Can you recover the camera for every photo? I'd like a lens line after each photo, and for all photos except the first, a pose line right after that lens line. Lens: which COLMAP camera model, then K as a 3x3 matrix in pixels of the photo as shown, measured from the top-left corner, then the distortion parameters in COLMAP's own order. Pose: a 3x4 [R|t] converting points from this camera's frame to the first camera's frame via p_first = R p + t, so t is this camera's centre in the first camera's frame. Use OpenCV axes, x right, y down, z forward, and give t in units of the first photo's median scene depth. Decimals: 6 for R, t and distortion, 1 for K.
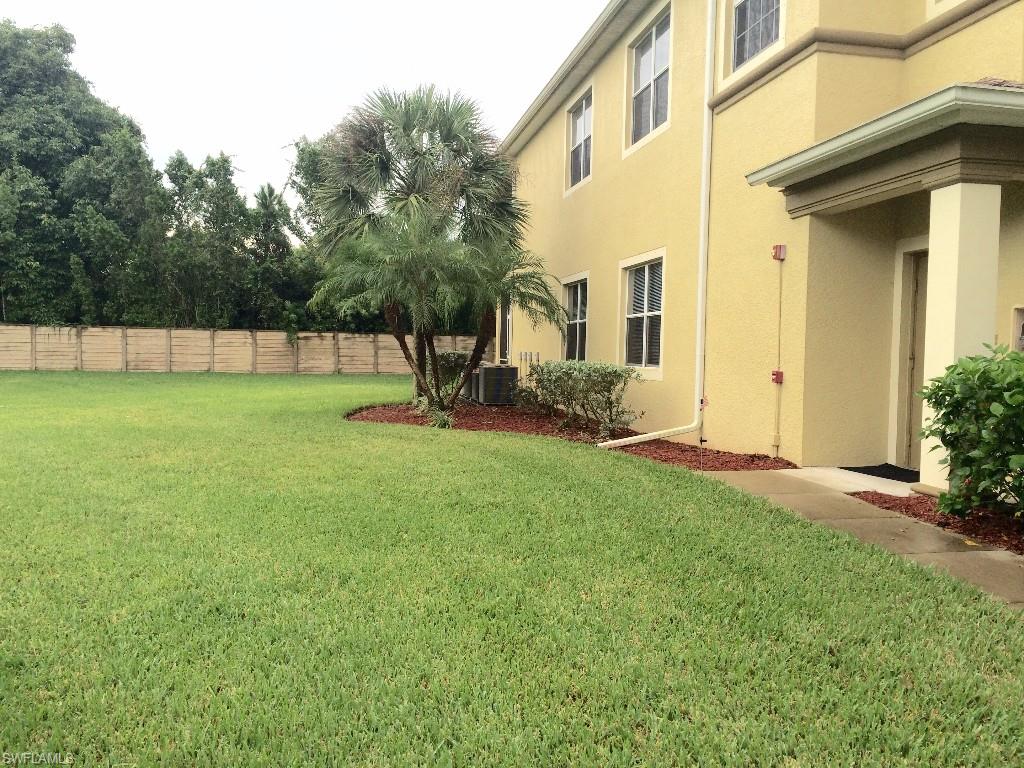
lens RADIAL K [[875.8, 0, 512.7], [0, 875.8, 383.6], [0, 0, 1]] dist [0.075389, -0.101478]
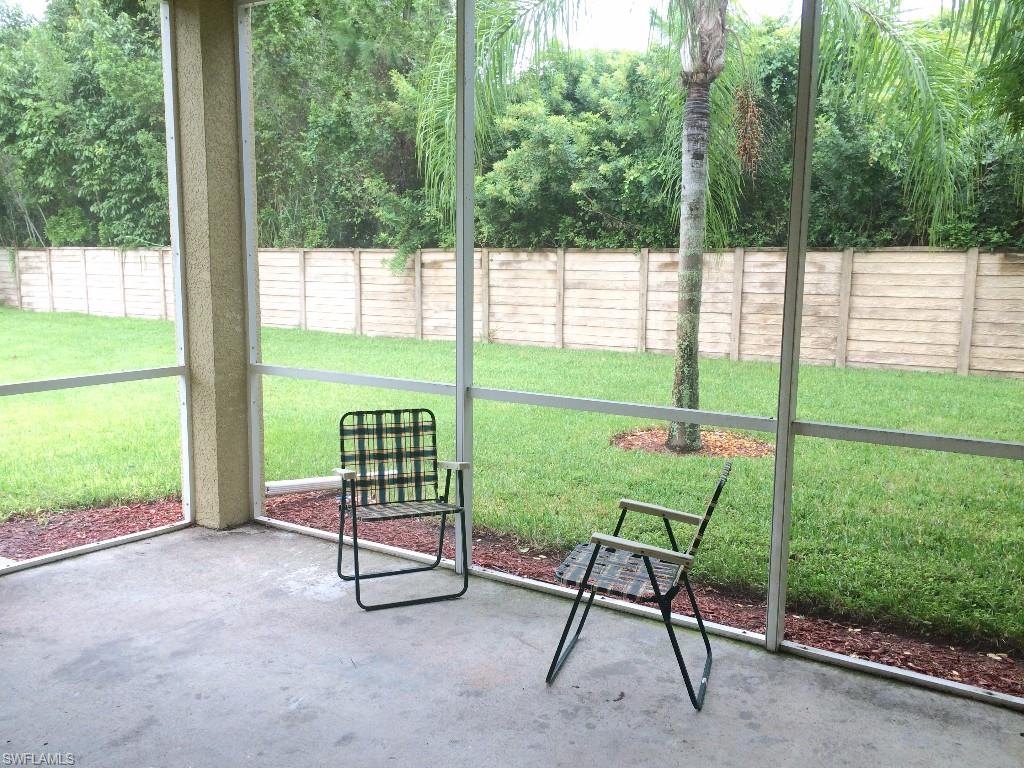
lens RADIAL K [[875.8, 0, 514.7], [0, 875.8, 390.4], [0, 0, 1]] dist [0.075389, -0.101478]
pose [[0.723878, 0.084601, -0.684722, 0.126101], [-0.034704, 0.995662, 0.086331, -0.026426], [0.689055, -0.038731, 0.723674, 0.687789]]
